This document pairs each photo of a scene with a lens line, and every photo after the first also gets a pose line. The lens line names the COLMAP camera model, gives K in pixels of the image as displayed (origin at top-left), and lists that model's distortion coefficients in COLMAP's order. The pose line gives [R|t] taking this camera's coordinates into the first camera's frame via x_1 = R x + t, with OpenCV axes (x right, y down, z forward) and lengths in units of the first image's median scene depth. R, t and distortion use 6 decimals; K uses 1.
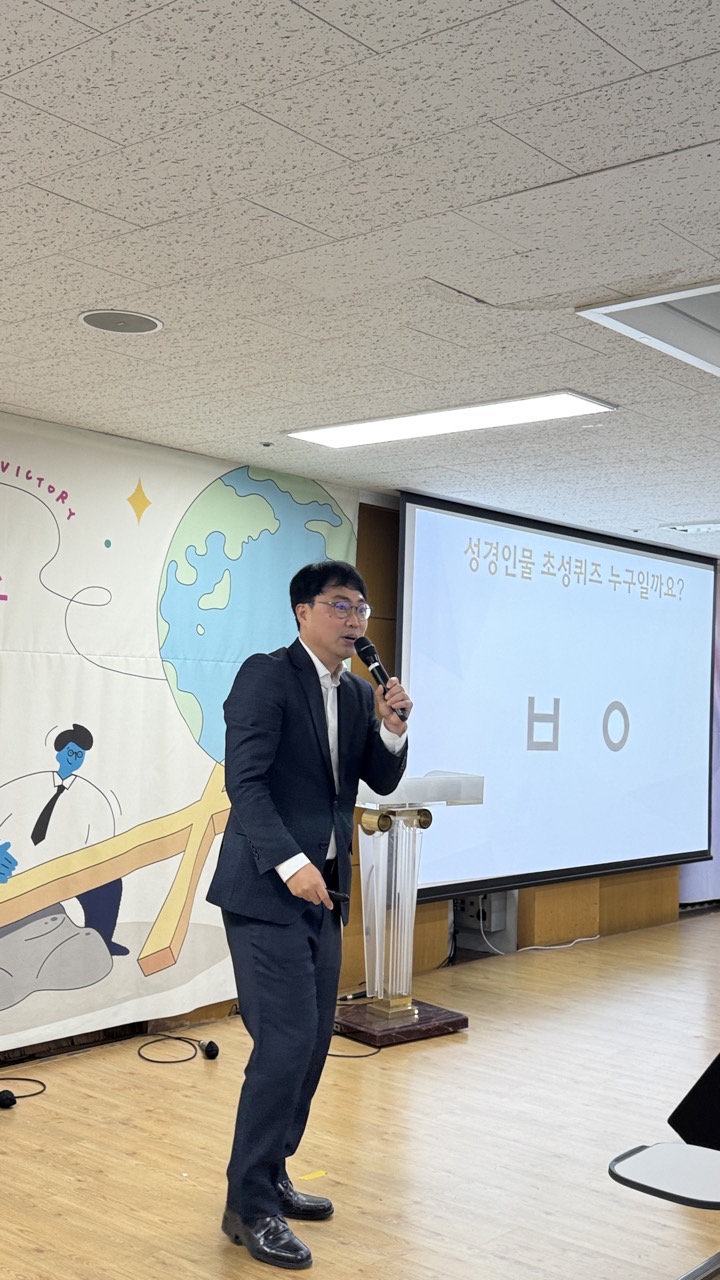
lens RADIAL K [[1346.4, 0, 334.2], [0, 1346.4, 637.0], [0, 0, 1]] dist [0.102772, 0.000000]
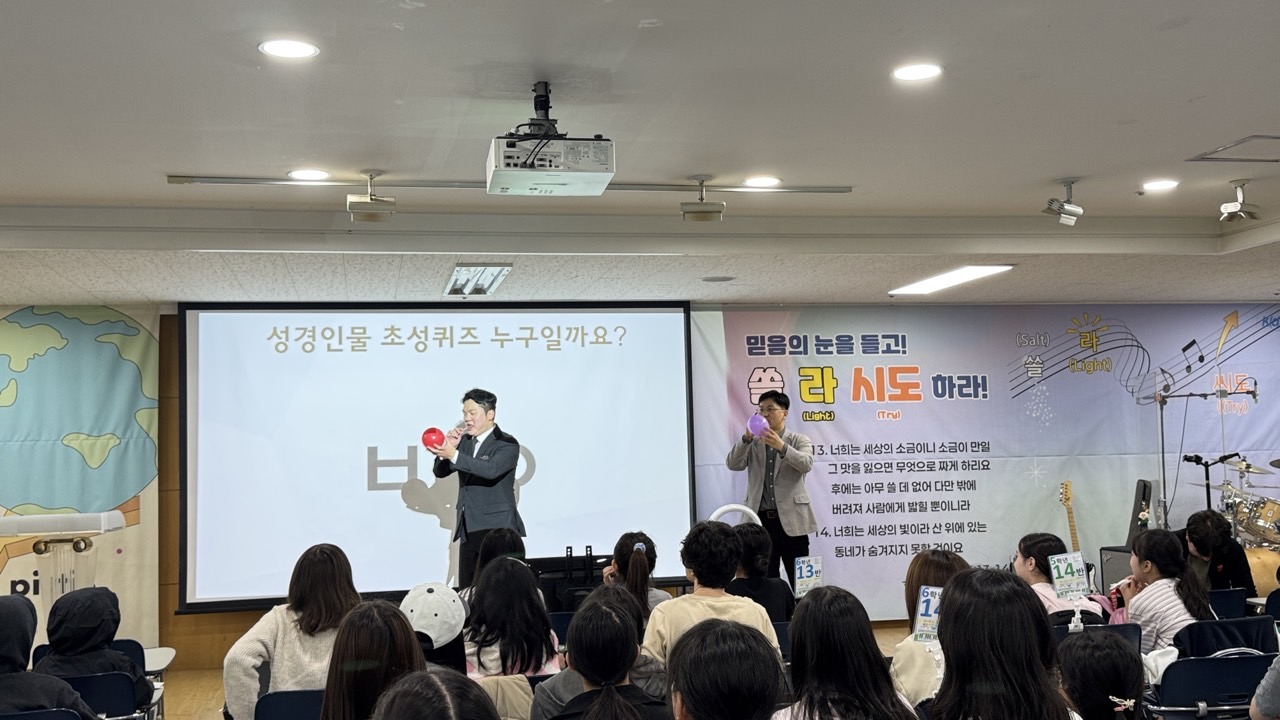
lens RADIAL K [[1346.4, 0, 650.8], [0, 1346.4, 360.9], [0, 0, 1]] dist [0.102772, 0.000000]
pose [[0.795124, -0.099218, -0.598275, 1.067057], [0.081293, 0.995060, -0.056981, 0.056367], [0.600973, -0.003329, 0.799262, 0.169404]]
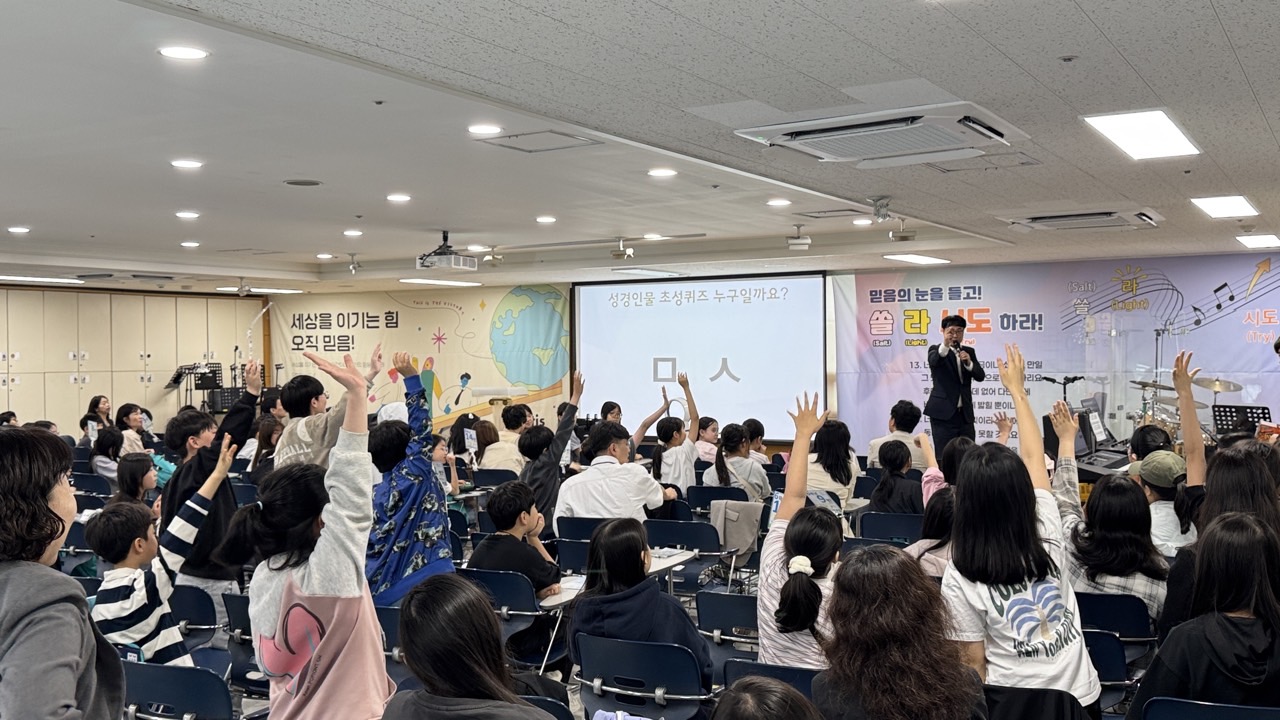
lens RADIAL K [[1254.6, 0, 629.2], [0, 1254.6, 348.7], [0, 0, 1]] dist [0.103033, 0.000000]
pose [[0.184453, -0.037949, -0.982109, 2.136130], [0.062199, 0.997702, -0.026869, 0.080738], [0.980871, -0.056130, 0.186389, 0.560073]]
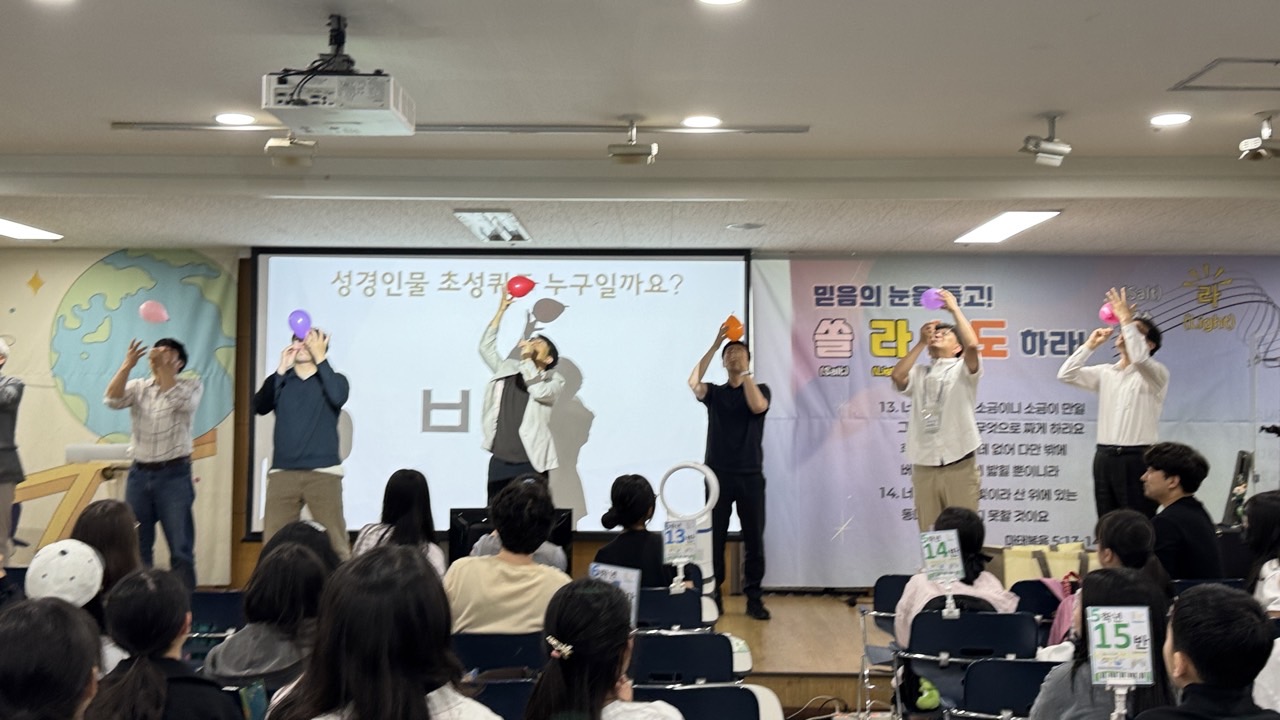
lens RADIAL K [[1313.5, 0, 654.2], [0, 1313.5, 347.4], [0, 0, 1]] dist [0.090567, 0.000000]
pose [[0.648410, -0.065113, -0.758502, 1.189449], [0.051133, 0.997811, -0.041946, 0.066276], [0.759573, -0.011586, 0.650319, 0.358805]]
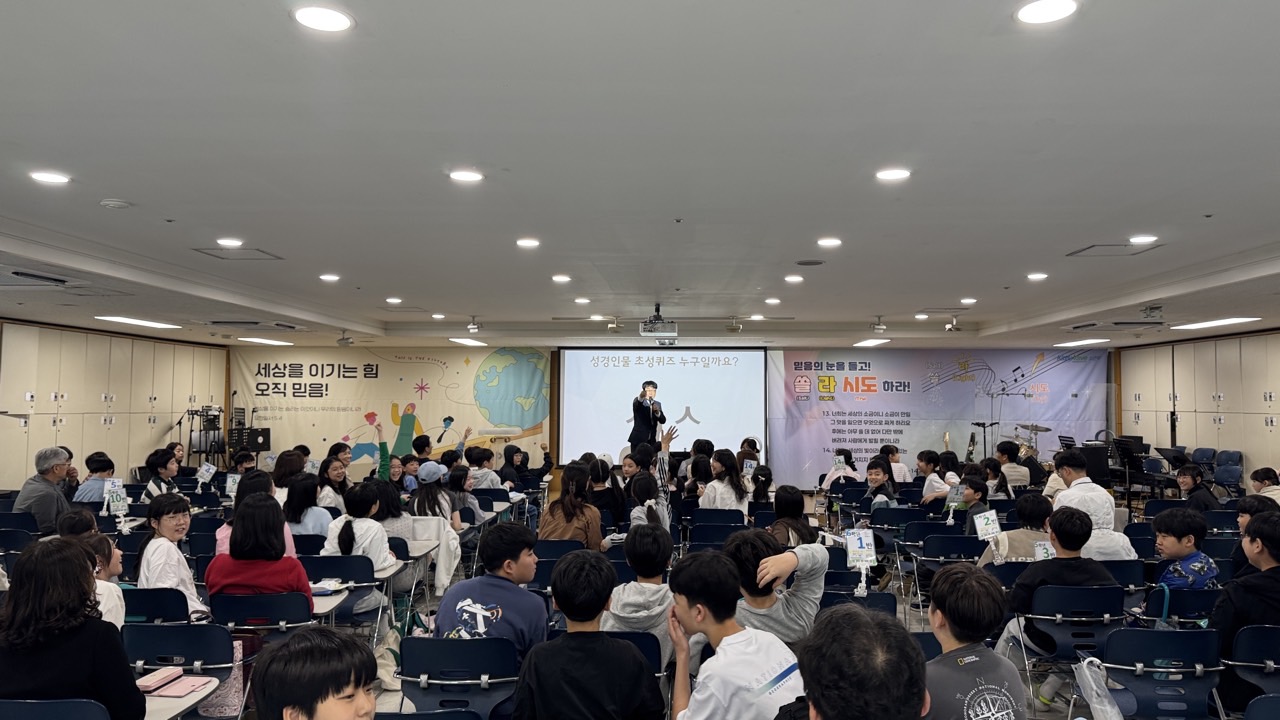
lens RADIAL K [[898.5, 0, 649.1], [0, 898.5, 350.8], [0, 0, 1]] dist [0.109579, -0.018336]
pose [[0.627982, -0.076281, -0.774480, 1.686572], [0.051711, 0.997075, -0.056276, 0.036079], [0.776508, -0.004709, 0.630090, -0.214796]]
